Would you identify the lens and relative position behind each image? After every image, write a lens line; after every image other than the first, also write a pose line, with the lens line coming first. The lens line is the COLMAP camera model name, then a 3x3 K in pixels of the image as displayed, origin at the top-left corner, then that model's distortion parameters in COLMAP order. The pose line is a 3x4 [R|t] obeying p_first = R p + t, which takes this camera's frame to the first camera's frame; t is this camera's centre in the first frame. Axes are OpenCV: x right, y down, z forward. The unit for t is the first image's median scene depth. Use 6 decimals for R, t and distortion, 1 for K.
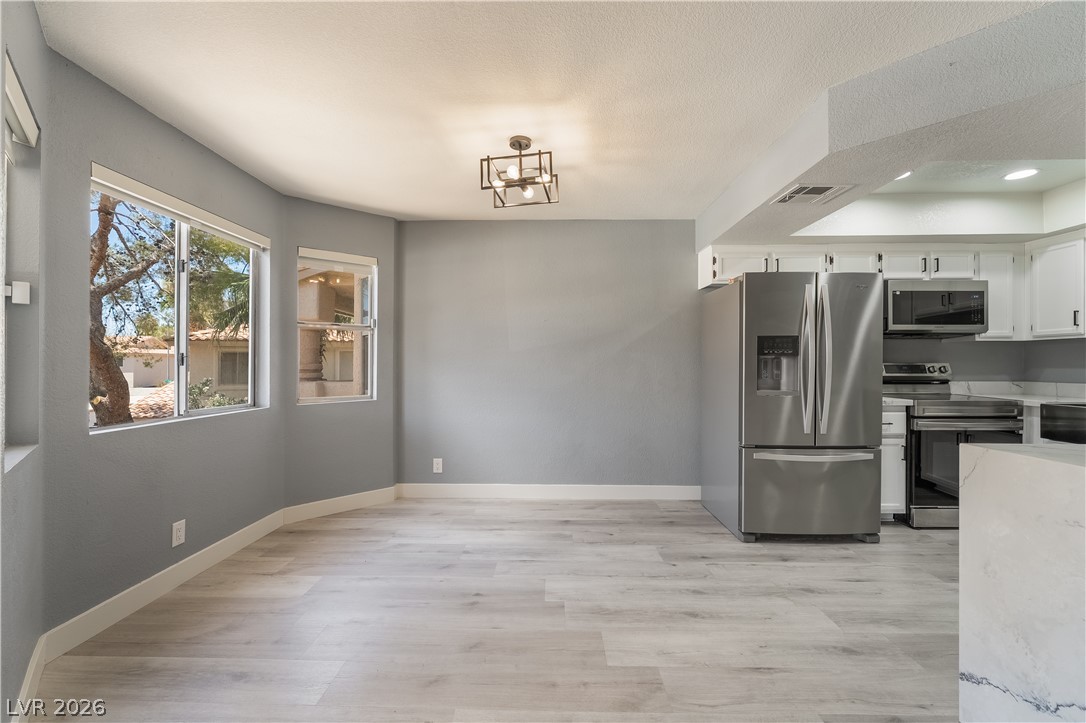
lens RADIAL K [[446.9, 0, 542.9], [0, 446.9, 363.9], [0, 0, 1]] dist [-0.001564, -0.000300]
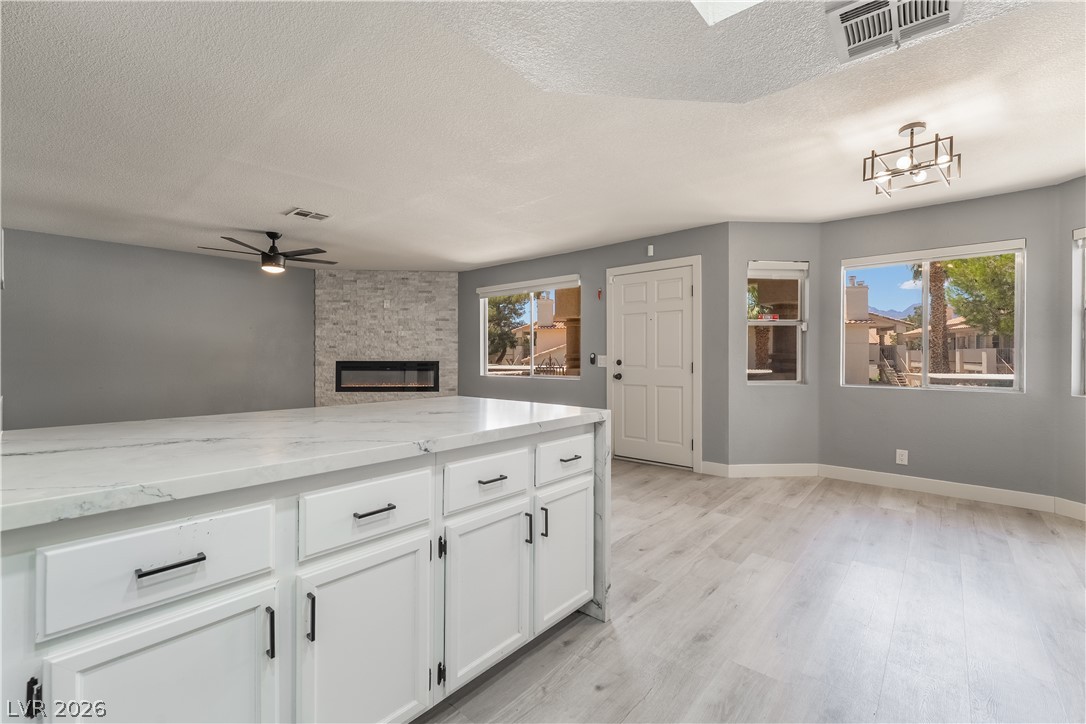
lens RADIAL K [[464.2, 0, 543.2], [0, 464.2, 353.9], [0, 0, 1]] dist [-0.001990, -0.000417]
pose [[-0.642954, -0.003817, -0.765895, 0.978353], [-0.001395, 0.999992, -0.003813, 0.007049], [0.765903, -0.001383, -0.642954, 0.798735]]
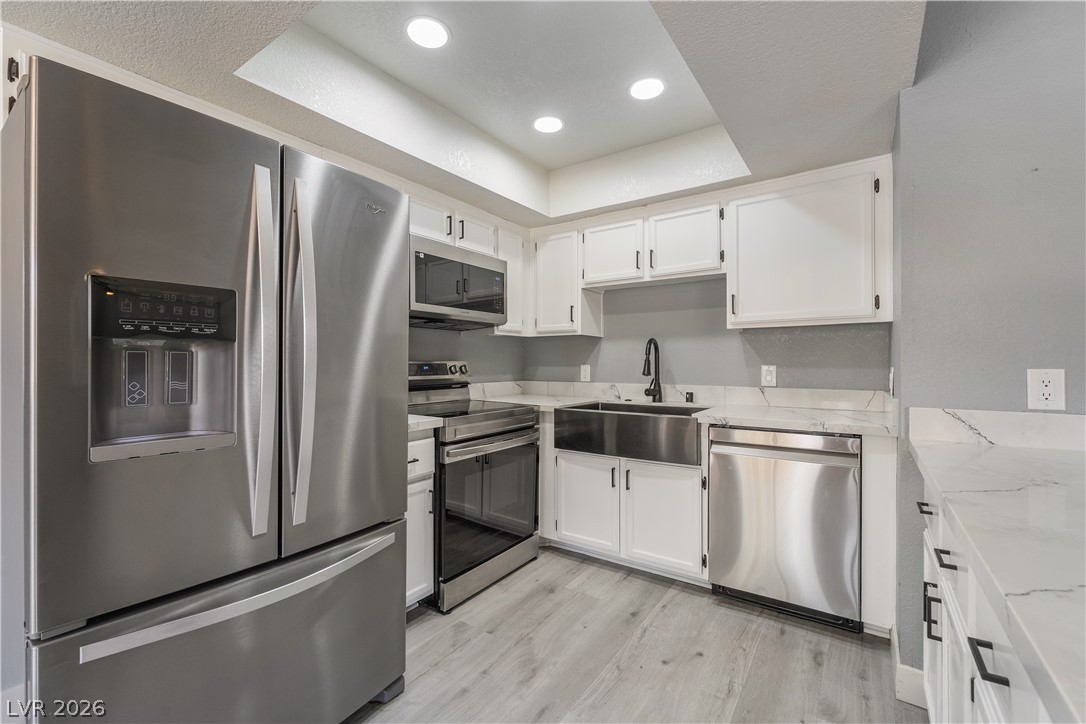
lens RADIAL K [[454.7, 0, 543.0], [0, 454.7, 362.0], [0, 0, 1]] dist [-0.001873, -0.000366]
pose [[0.557545, -0.000418, 0.830146, 0.355674], [-0.000517, 1.000000, 0.000851, -0.001383], [-0.830146, -0.000903, 0.557545, 0.503377]]
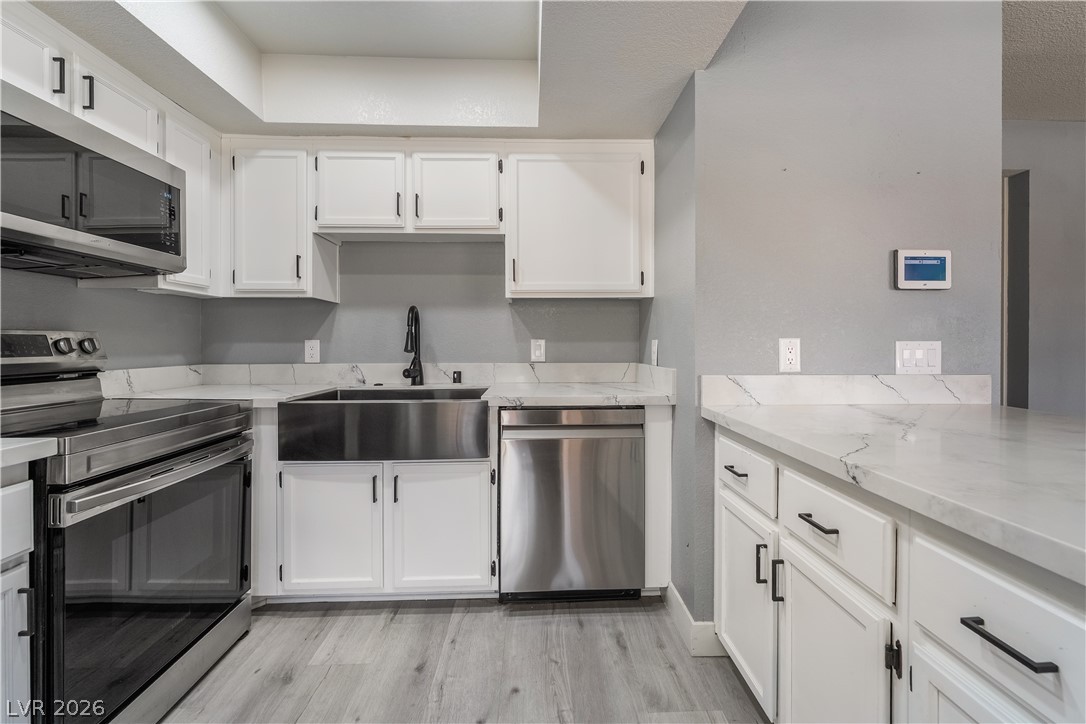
lens RADIAL K [[472.2, 0, 549.1], [0, 472.2, 346.1], [0, 0, 1]] dist [-0.002770, -0.000439]
pose [[-0.056134, -0.007213, 0.998397, 0.458807], [-0.000572, 0.999974, 0.007193, 0.010466], [-0.998423, -0.000167, -0.056137, 0.650274]]
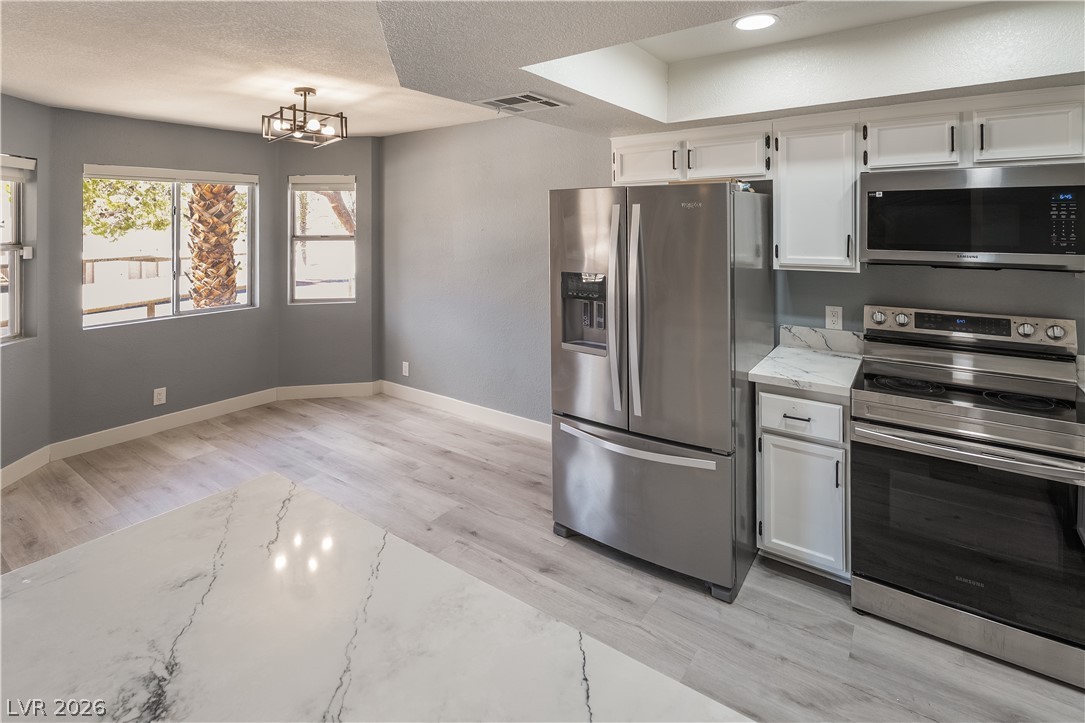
lens RADIAL K [[522.3, 0, 547.0], [0, 522.3, 228.6], [0, 0, 1]] dist [-0.000703, -0.000817]
pose [[0.829092, 0.001340, -0.559111, 0.874689], [0.003706, 0.999962, 0.007891, -0.131106], [0.559100, -0.008615, 0.829055, 0.218303]]
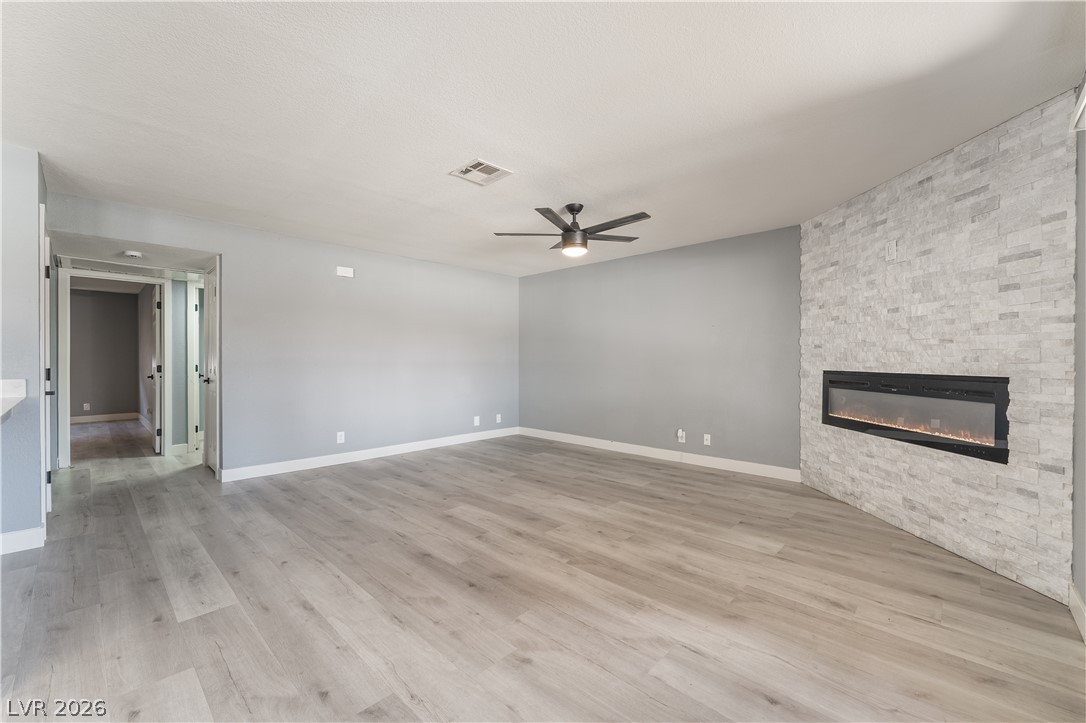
lens RADIAL K [[442.7, 0, 543.1], [0, 442.7, 363.0], [0, 0, 1]] dist [-0.002417, -0.000126]
pose [[-0.737380, -0.007956, 0.675432, -0.309754], [-0.003872, 0.999964, 0.007552, 0.007029], [-0.675468, 0.002954, -0.737384, 0.067014]]
